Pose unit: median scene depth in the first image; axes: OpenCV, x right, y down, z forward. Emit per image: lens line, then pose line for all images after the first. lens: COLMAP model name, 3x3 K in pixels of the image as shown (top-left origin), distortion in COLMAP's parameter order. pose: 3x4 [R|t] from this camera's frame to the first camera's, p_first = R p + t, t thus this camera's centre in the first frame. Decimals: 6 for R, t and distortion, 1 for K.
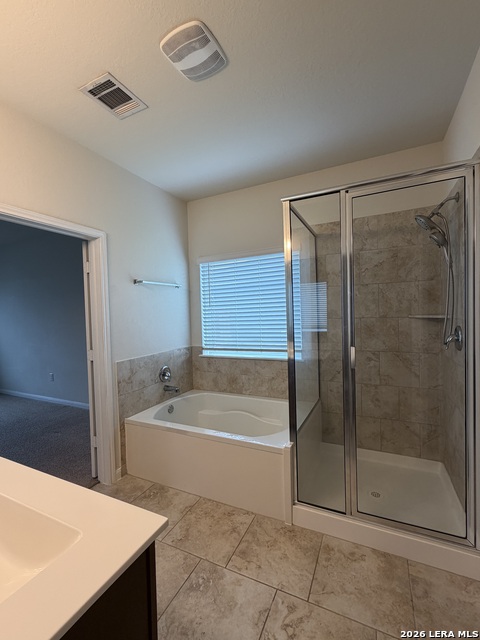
lens RADIAL K [[283.4, 0, 240.0], [0, 283.4, 320.0], [0, 0, 1]] dist [-0.002271, -0.000484]
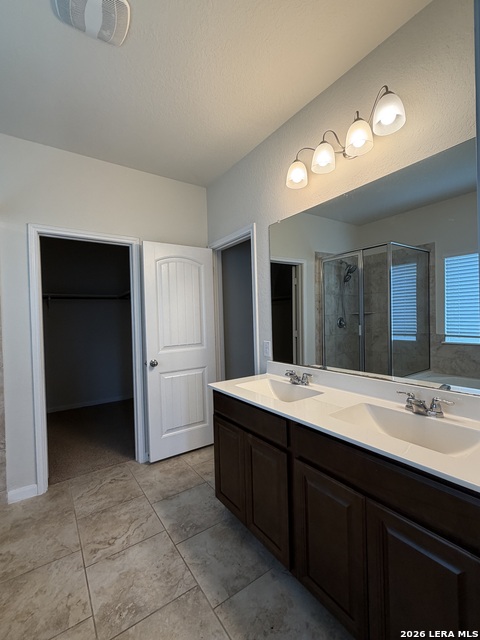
lens RADIAL K [[283.4, 0, 240.0], [0, 283.4, 320.0], [0, 0, 1]] dist [-0.002271, -0.000484]
pose [[-0.869702, 0.045051, 0.491517, -0.957355], [0.063362, 0.997777, 0.020660, 0.028693], [-0.489493, 0.049111, -0.870623, 1.610584]]
